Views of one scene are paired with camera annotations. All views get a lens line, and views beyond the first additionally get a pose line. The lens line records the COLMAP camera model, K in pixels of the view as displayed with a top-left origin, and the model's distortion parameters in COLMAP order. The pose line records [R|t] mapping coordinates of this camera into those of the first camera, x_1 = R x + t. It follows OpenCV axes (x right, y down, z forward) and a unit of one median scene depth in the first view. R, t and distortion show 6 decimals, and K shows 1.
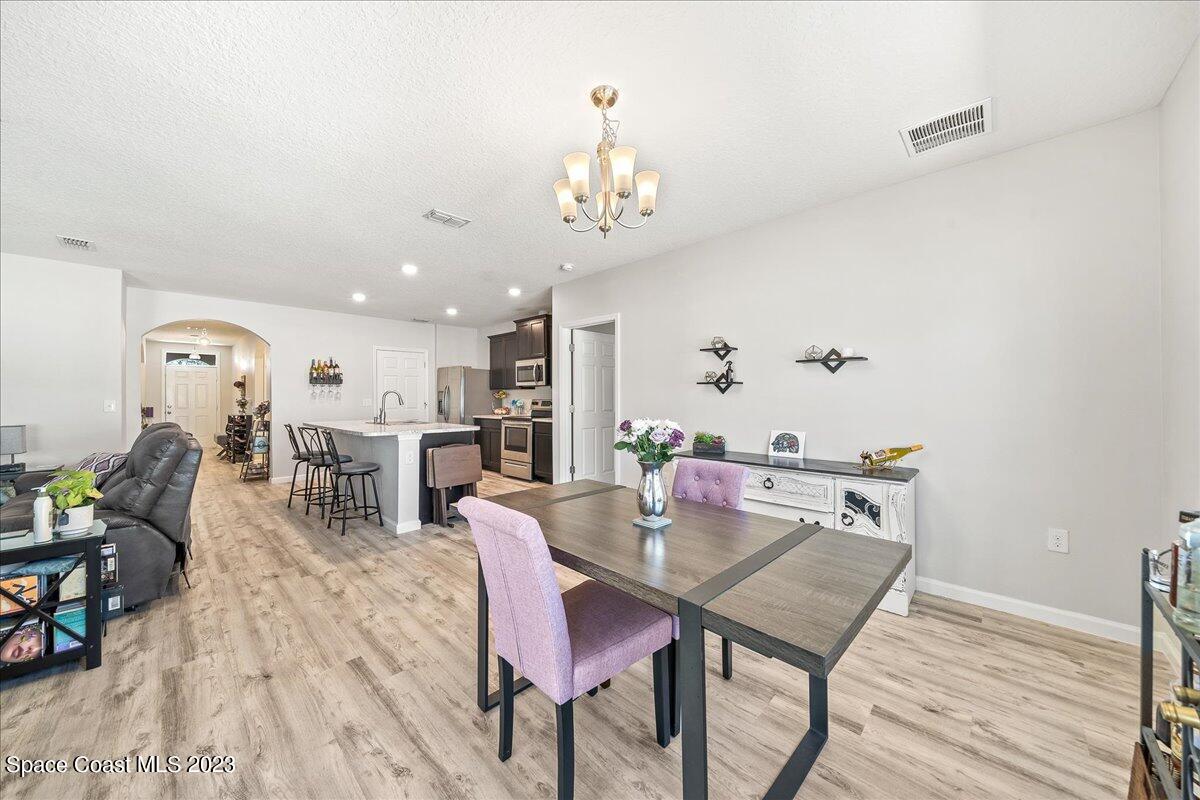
lens RADIAL K [[419.2, 0, 593.0], [0, 419.2, 398.8], [0, 0, 1]] dist [-0.007052, -0.000556]
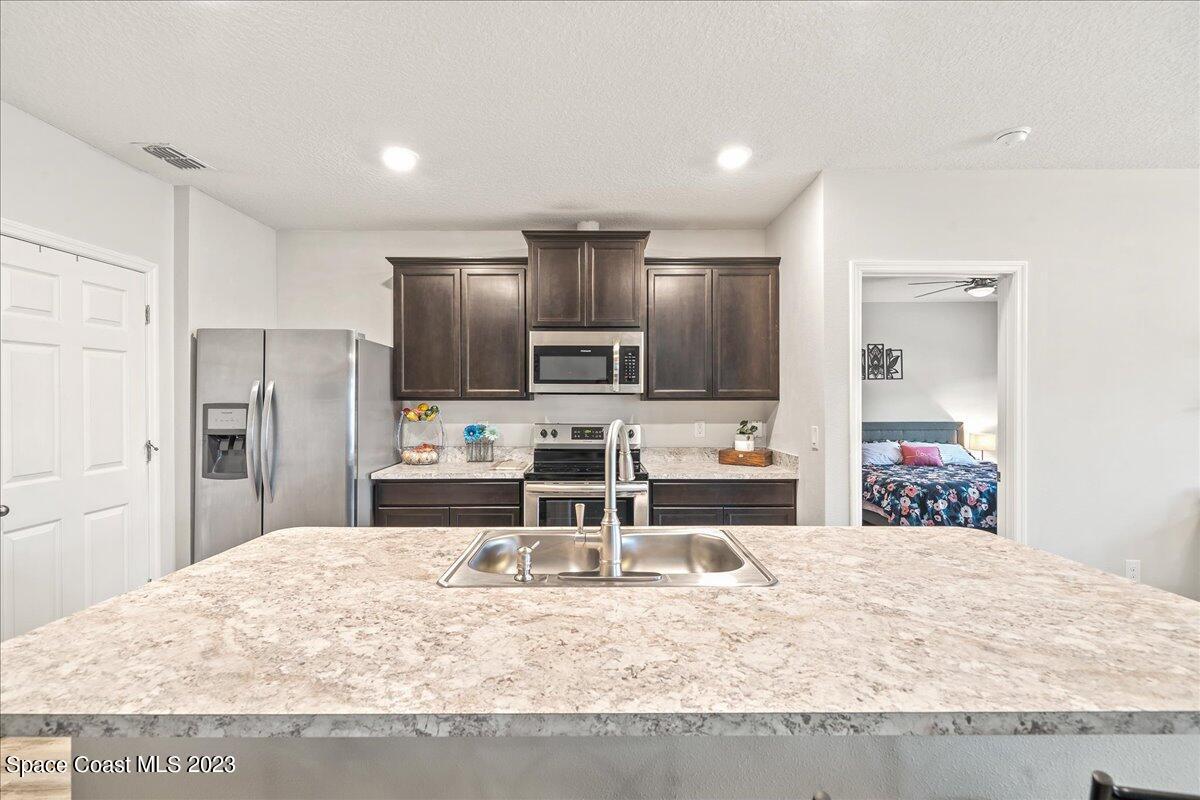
lens RADIAL K [[543.4, 0, 595.0], [0, 543.4, 400.8], [0, 0, 1]] dist [-0.000645, 0.000721]
pose [[0.716684, 0.000049, 0.697398, -0.539679], [0.000810, 0.999999, -0.000903, -0.024020], [-0.697397, 0.001212, 0.716684, 0.614751]]
